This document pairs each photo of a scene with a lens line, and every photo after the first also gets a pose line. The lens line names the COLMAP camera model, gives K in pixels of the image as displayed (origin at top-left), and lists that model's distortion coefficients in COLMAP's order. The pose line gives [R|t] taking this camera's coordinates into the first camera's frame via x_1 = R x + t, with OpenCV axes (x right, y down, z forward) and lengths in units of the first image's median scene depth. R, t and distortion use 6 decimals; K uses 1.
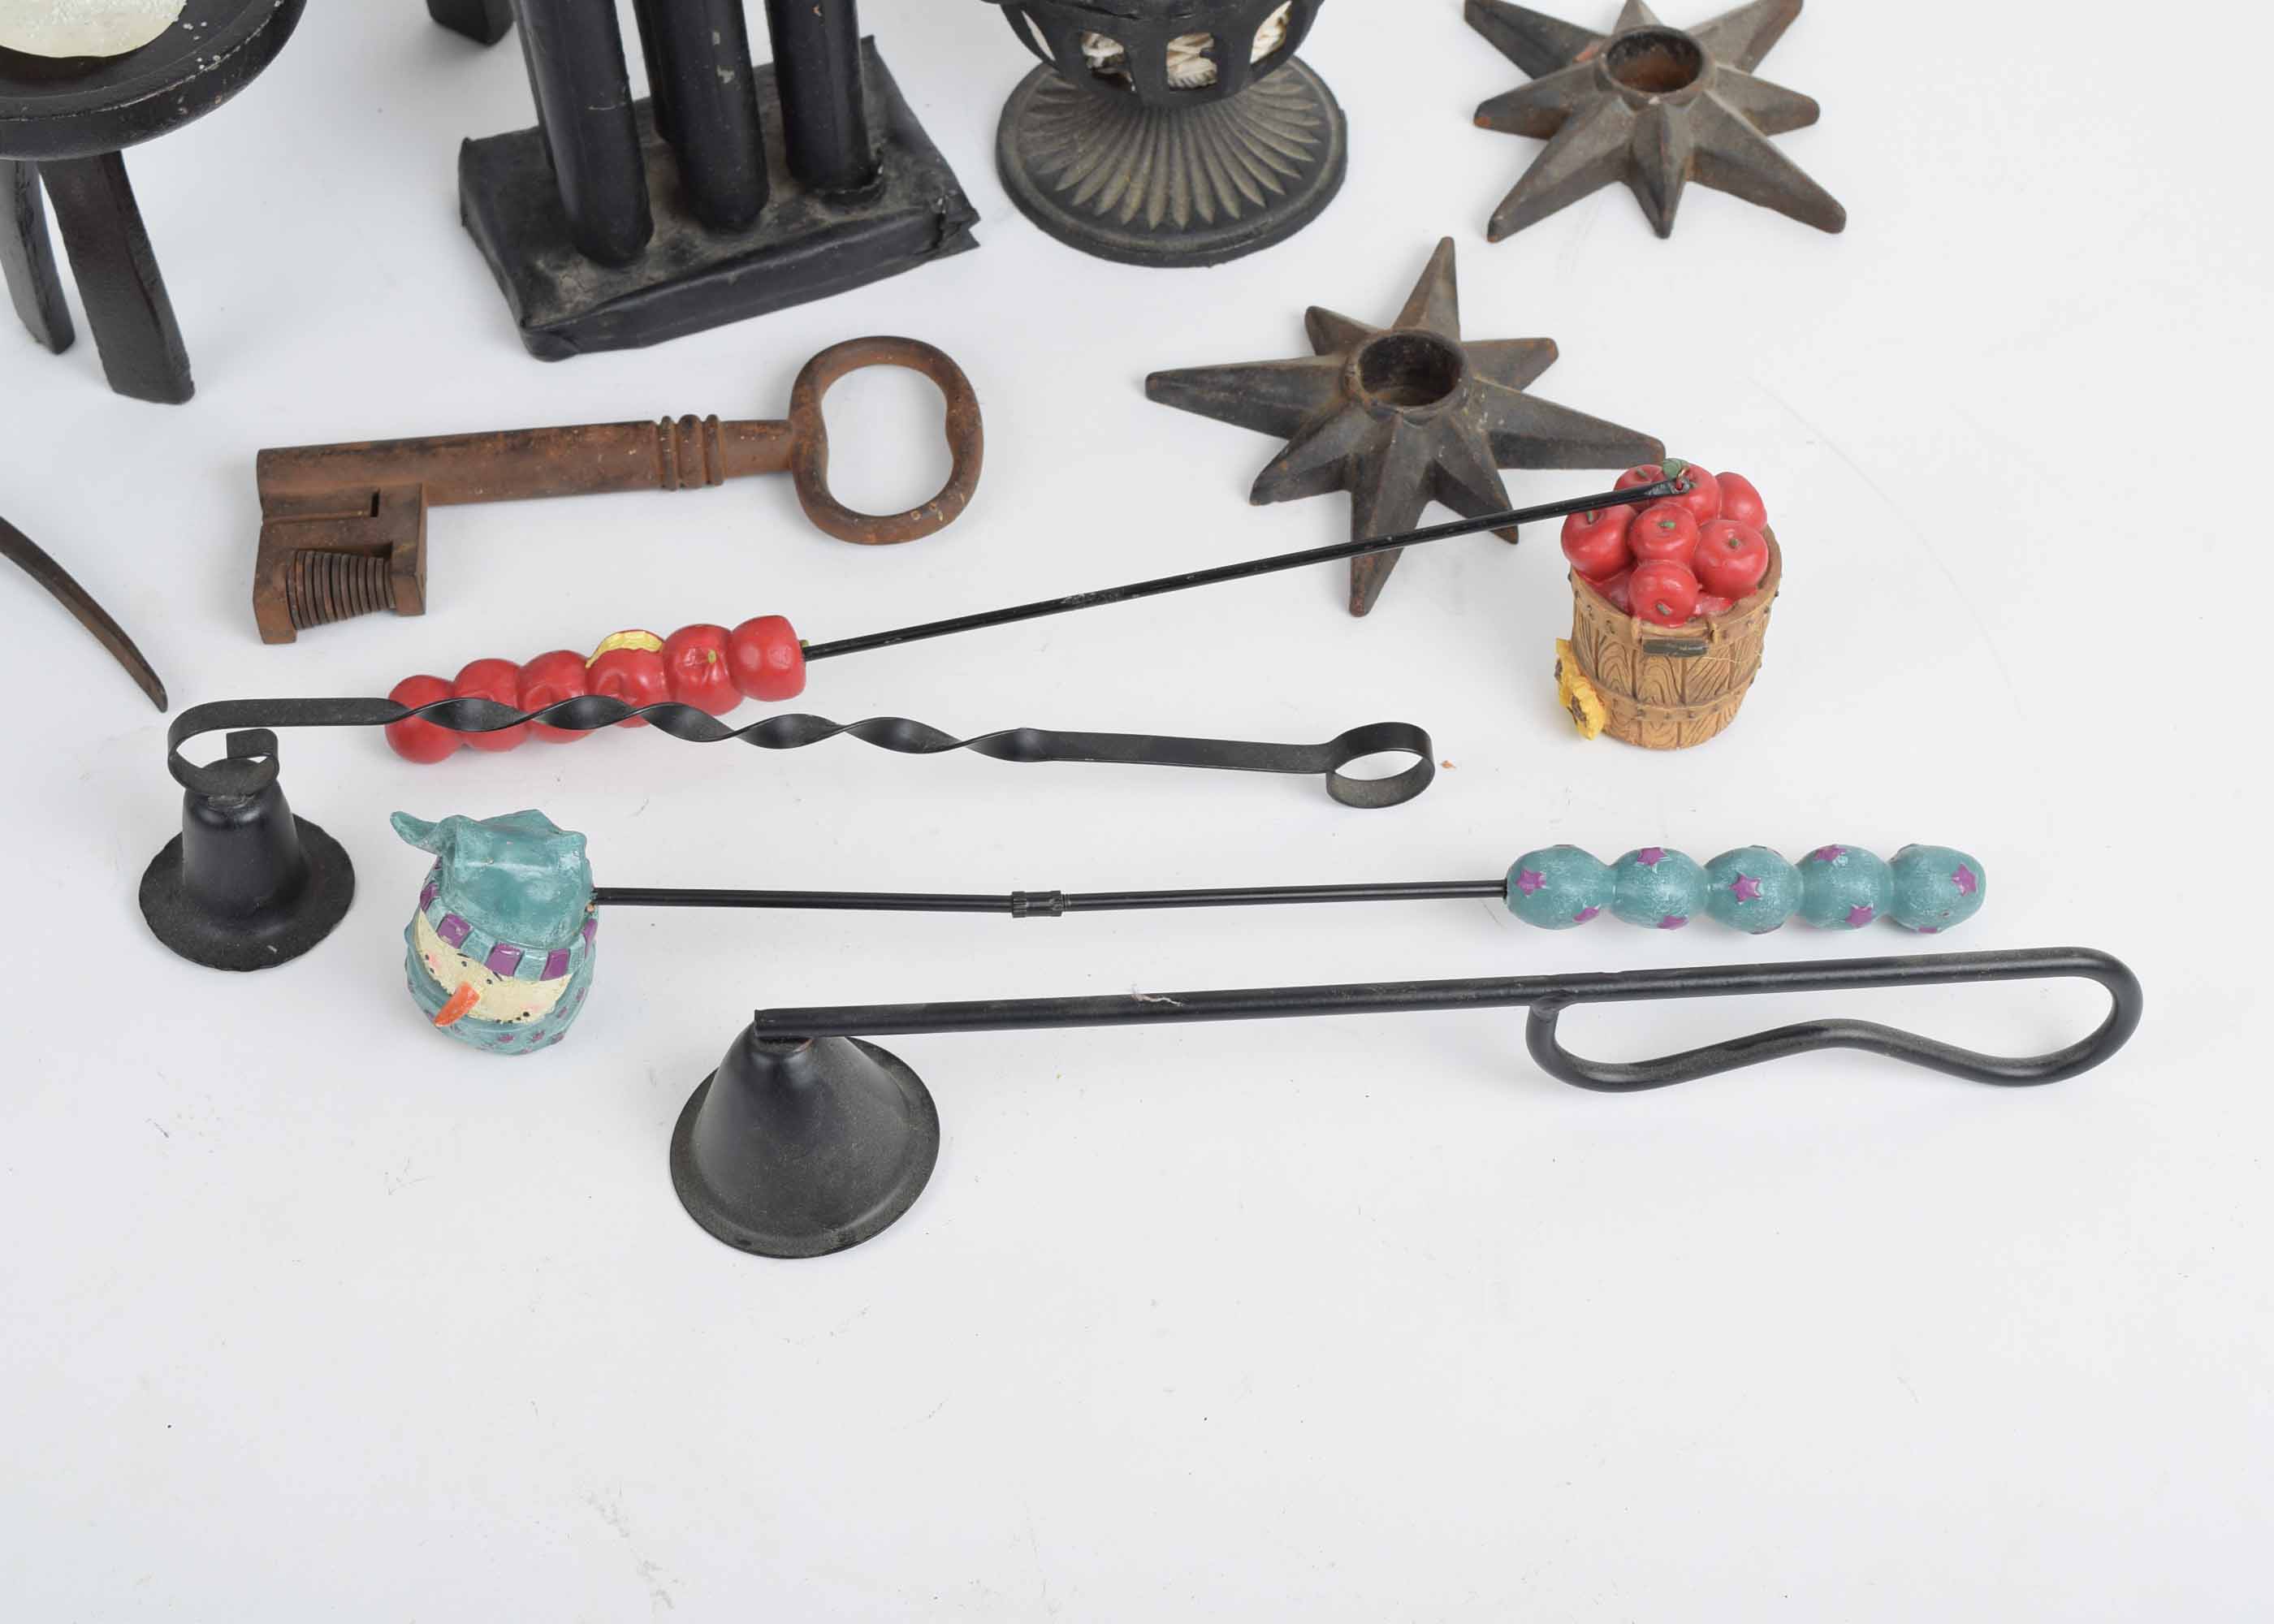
lens RADIAL K [[3793.4, 0, 1120.1], [0, 3793.4, 820.0], [0, 0, 1]] dist [-0.019011, 0.000000]
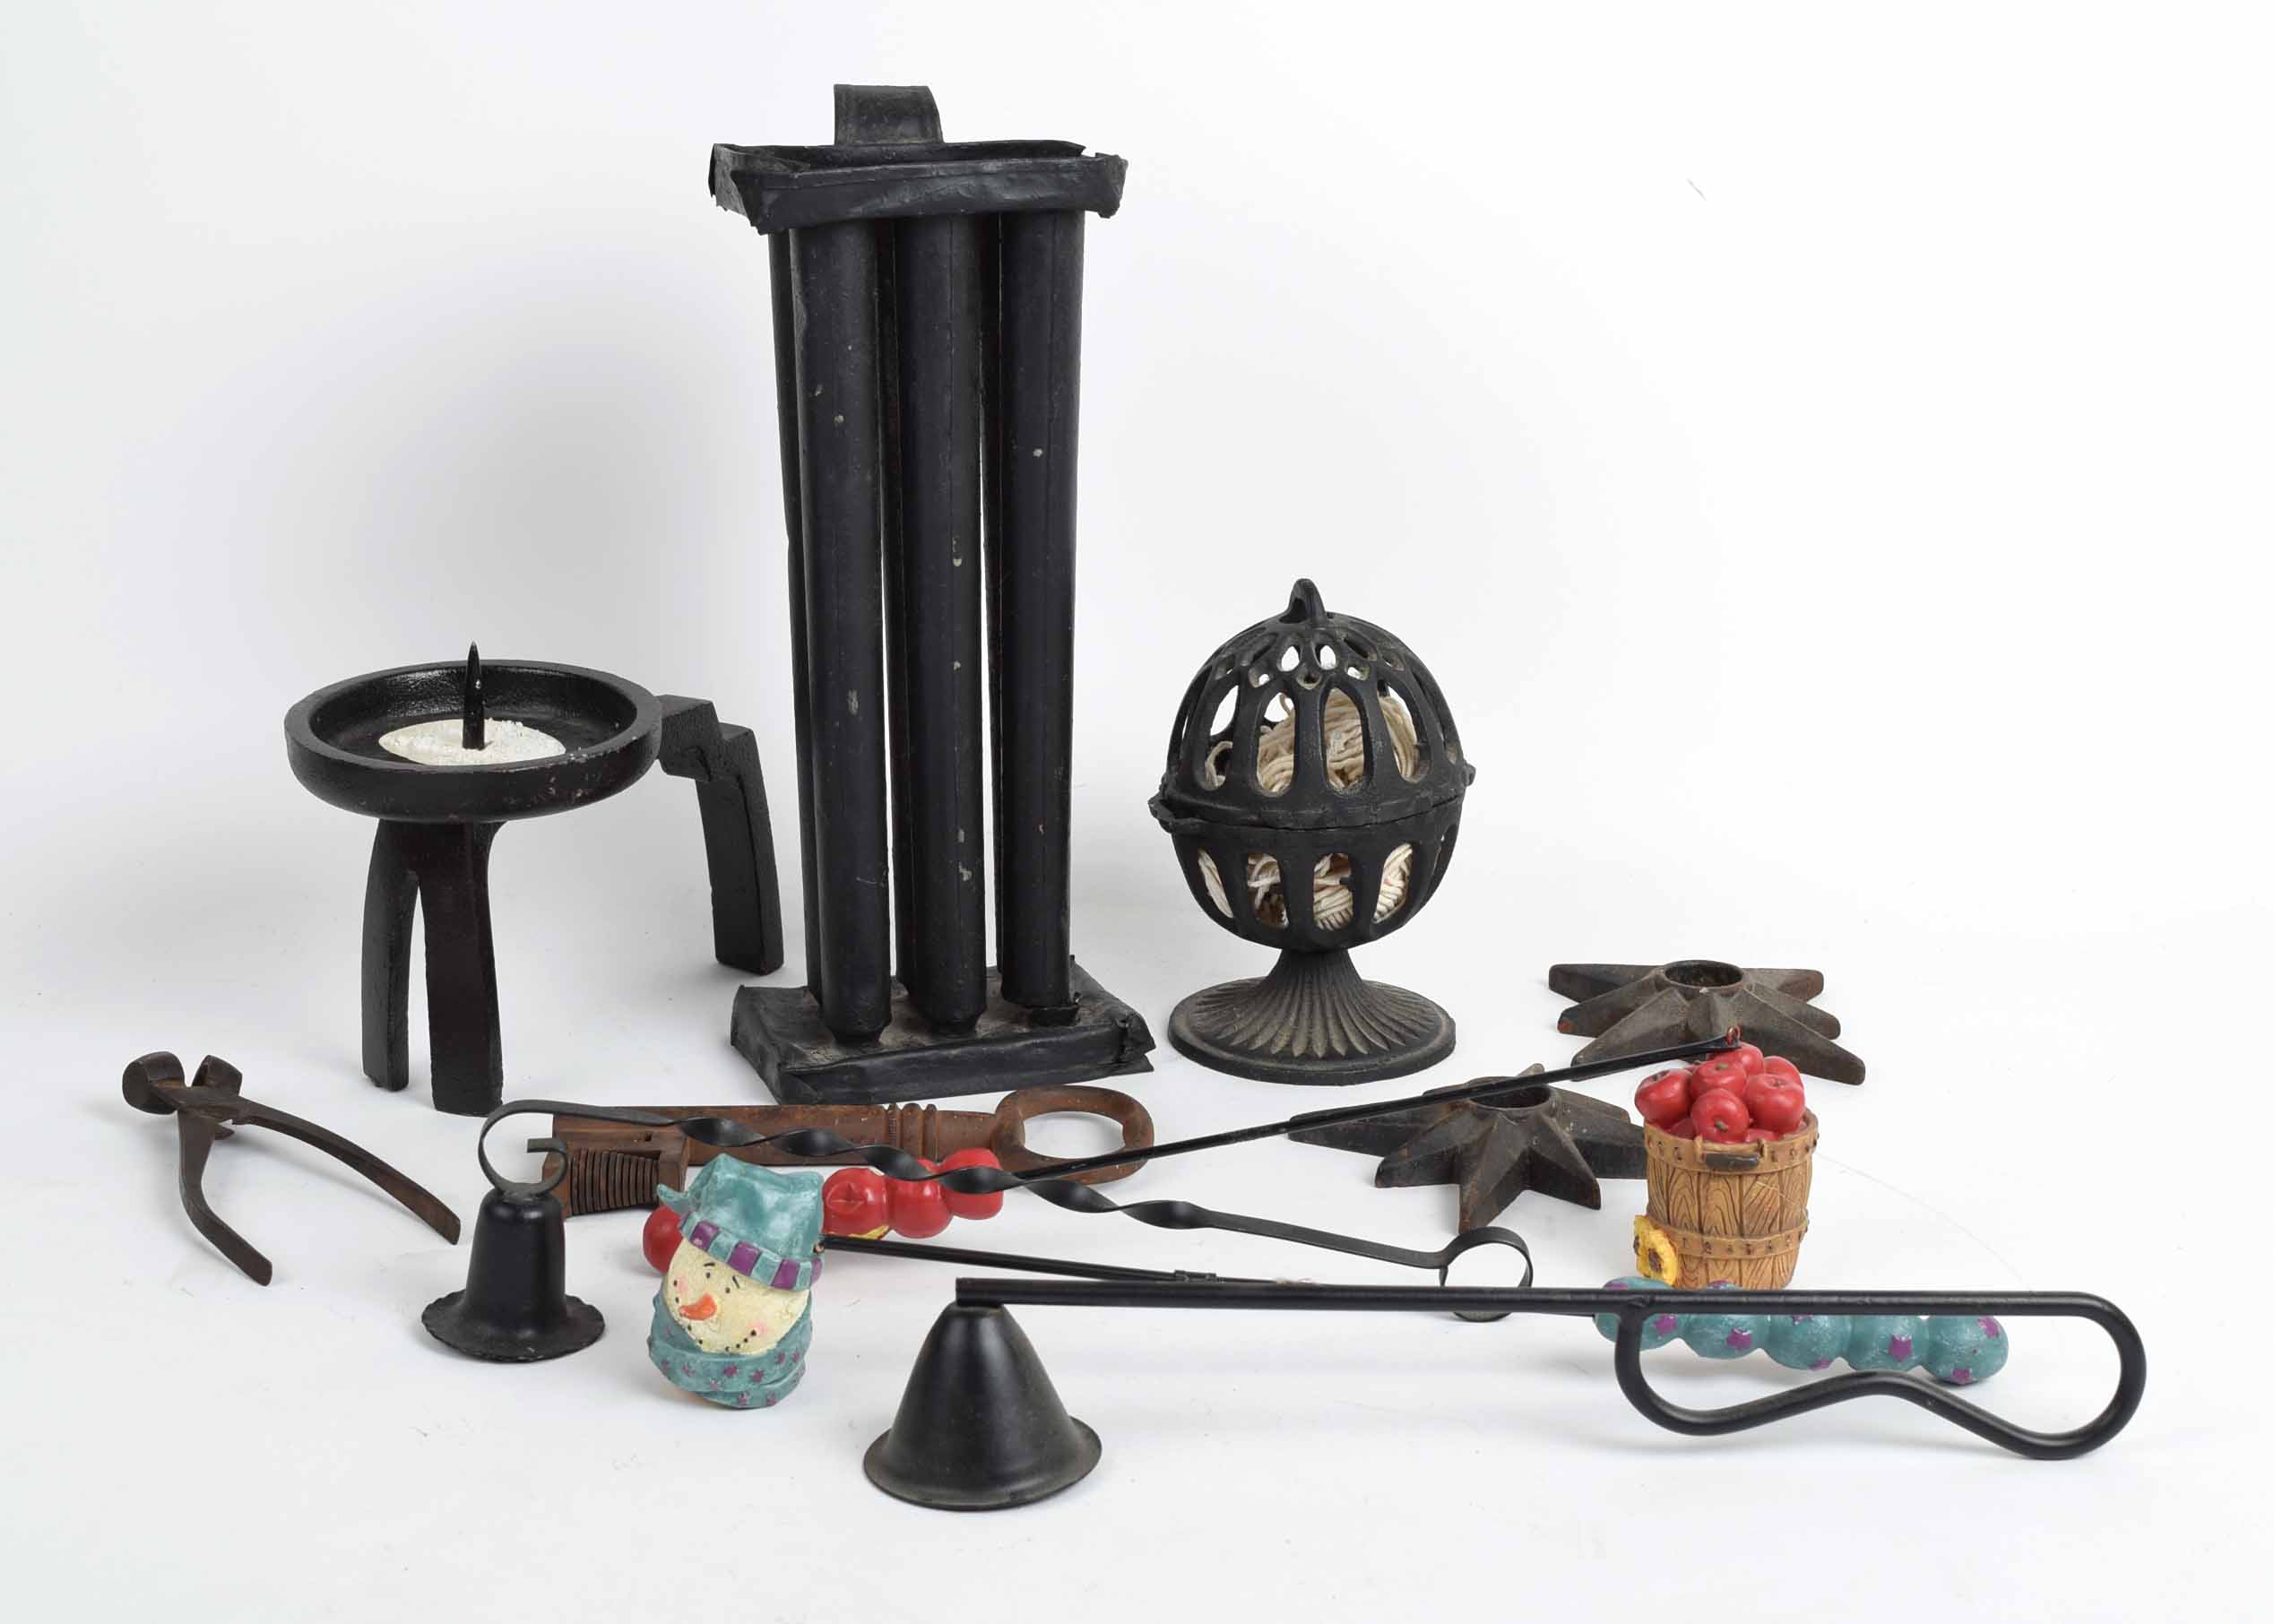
lens RADIAL K [[3664.3, 0, 1144.9], [0, 3664.3, 815.1], [0, 0, 1]] dist [-0.067816, 0.000000]
pose [[0.998731, 0.040212, -0.030306, -0.008065], [-0.050345, 0.808906, -0.585779, 0.510733], [0.000959, 0.586561, 0.809904, -0.001591]]
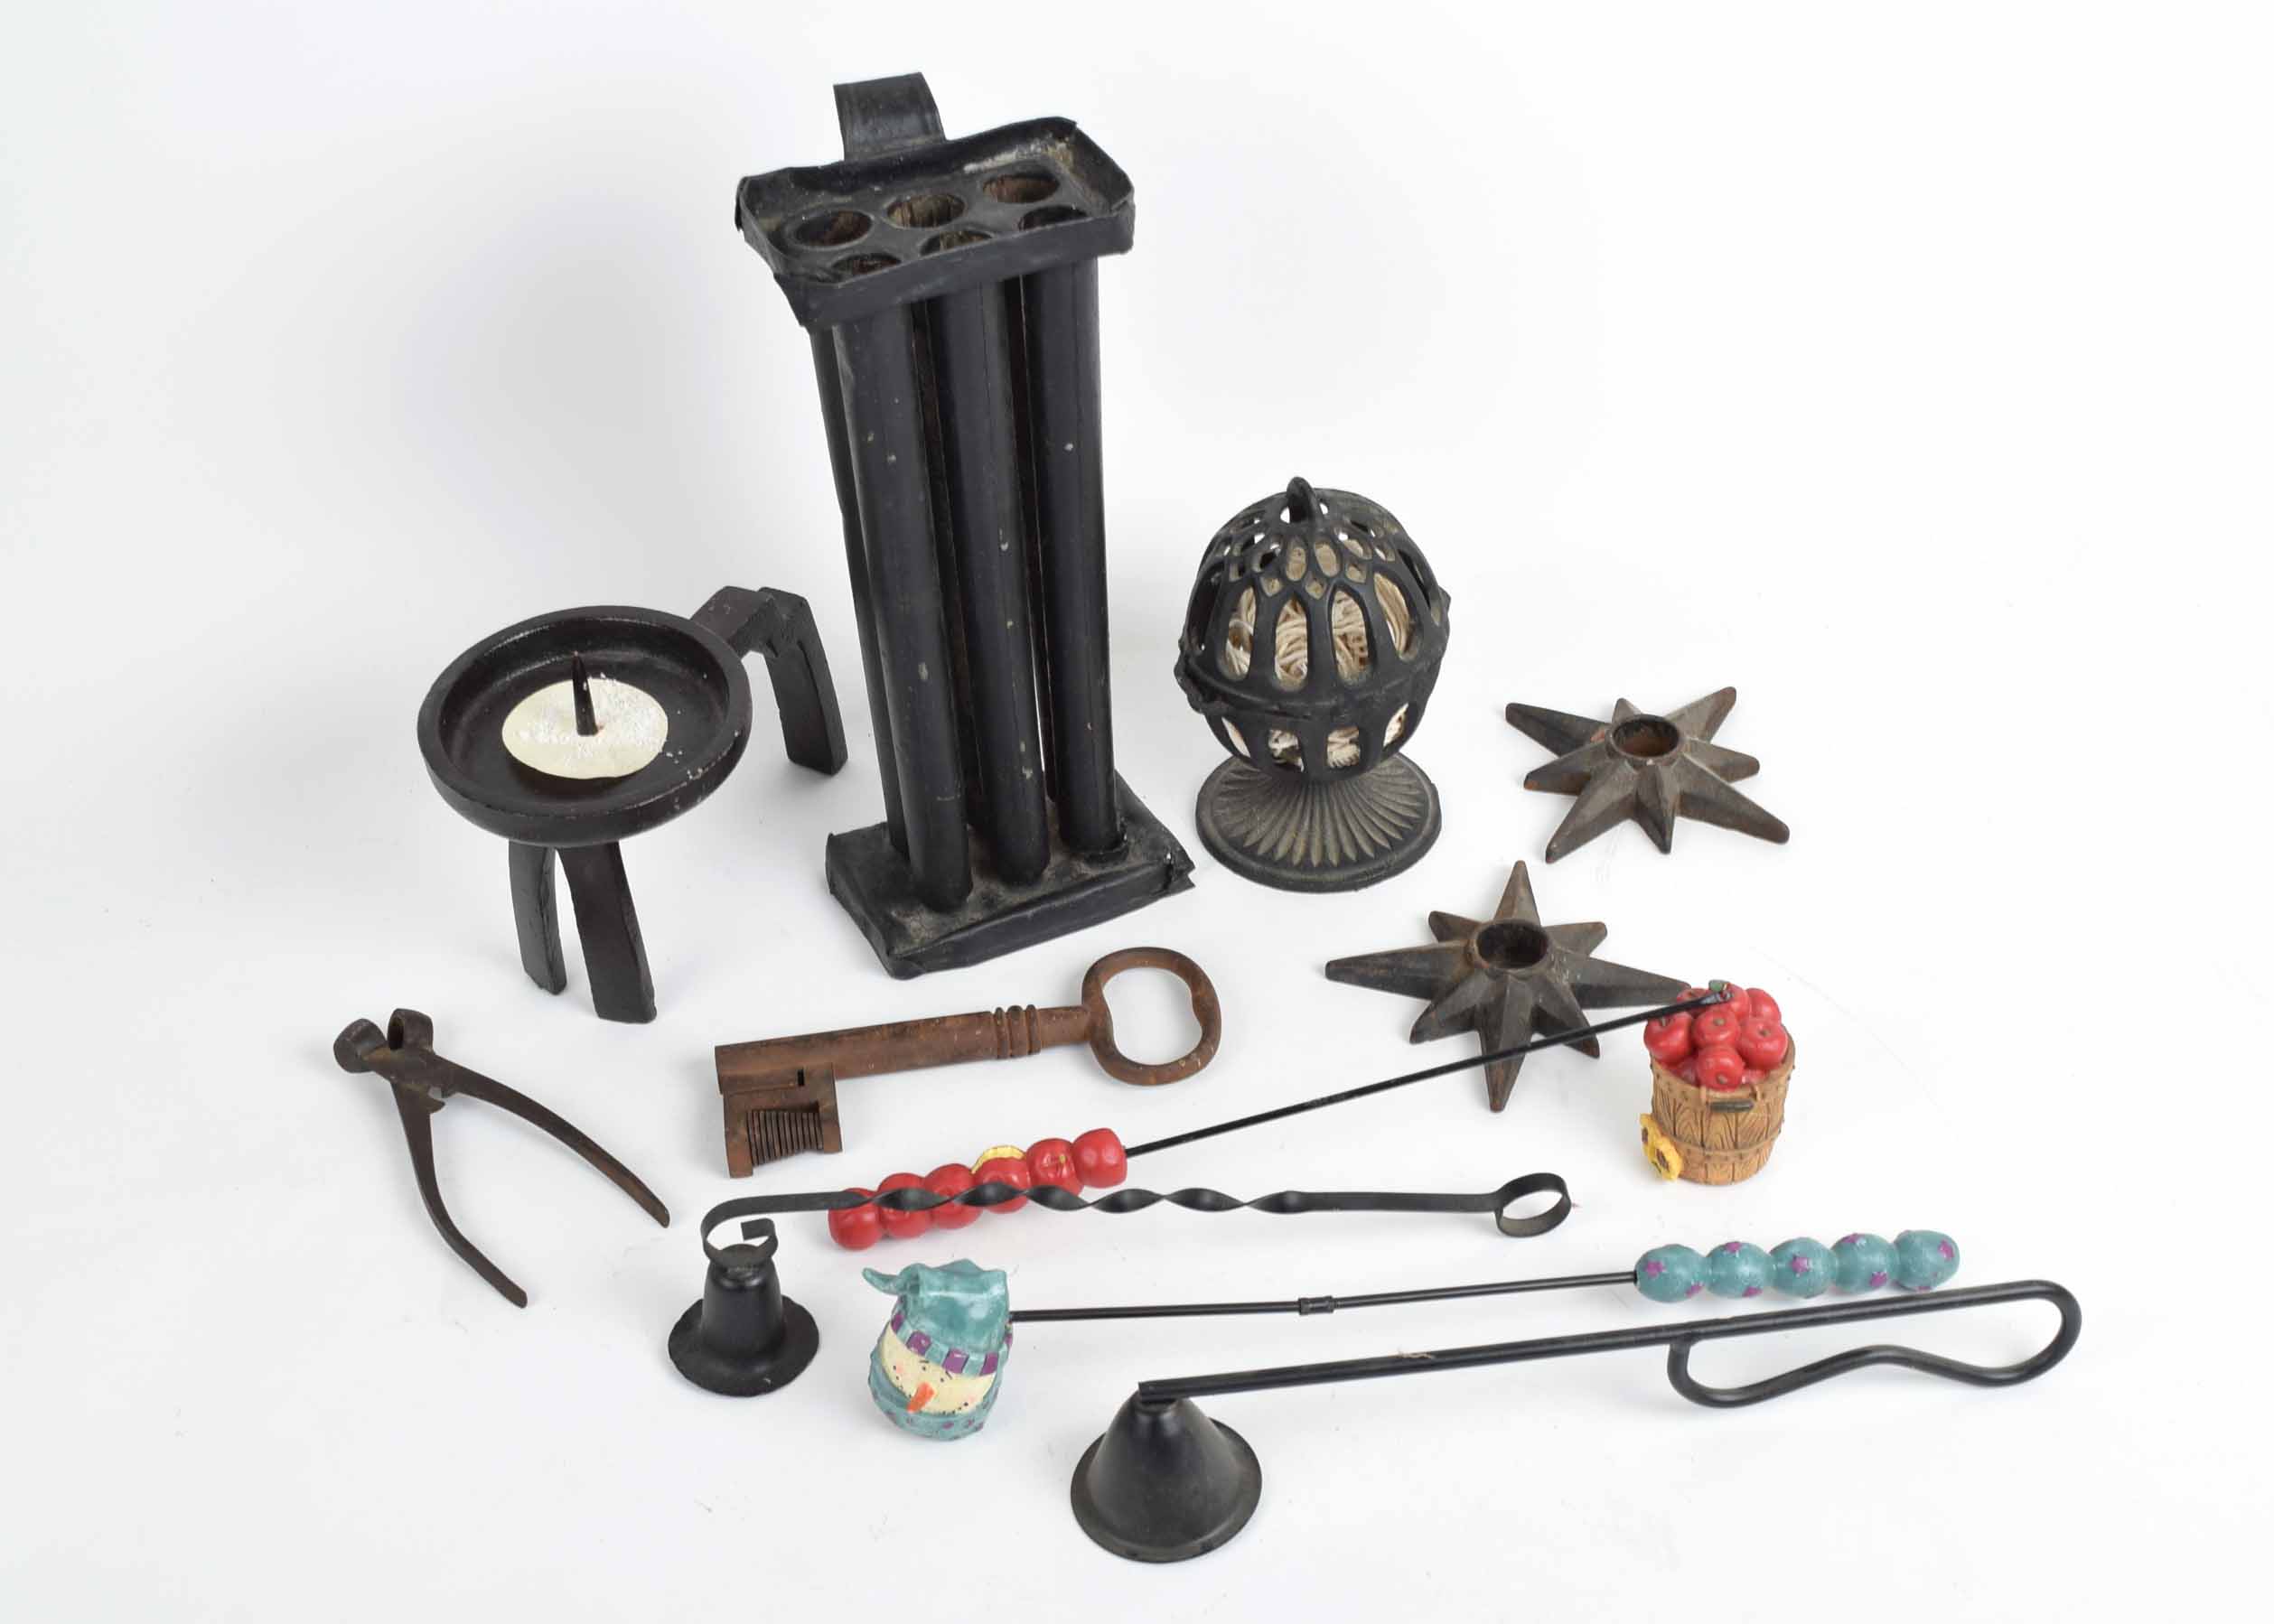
lens RADIAL K [[3063.5, 0, 1157.5], [0, 3063.5, 819.4], [0, 0, 1]] dist [-0.081027, 0.000000]
pose [[0.997377, -0.055483, 0.046474, -0.112198], [0.064313, 0.973944, -0.217480, 0.081174], [-0.033196, 0.219899, 0.974958, -0.146335]]
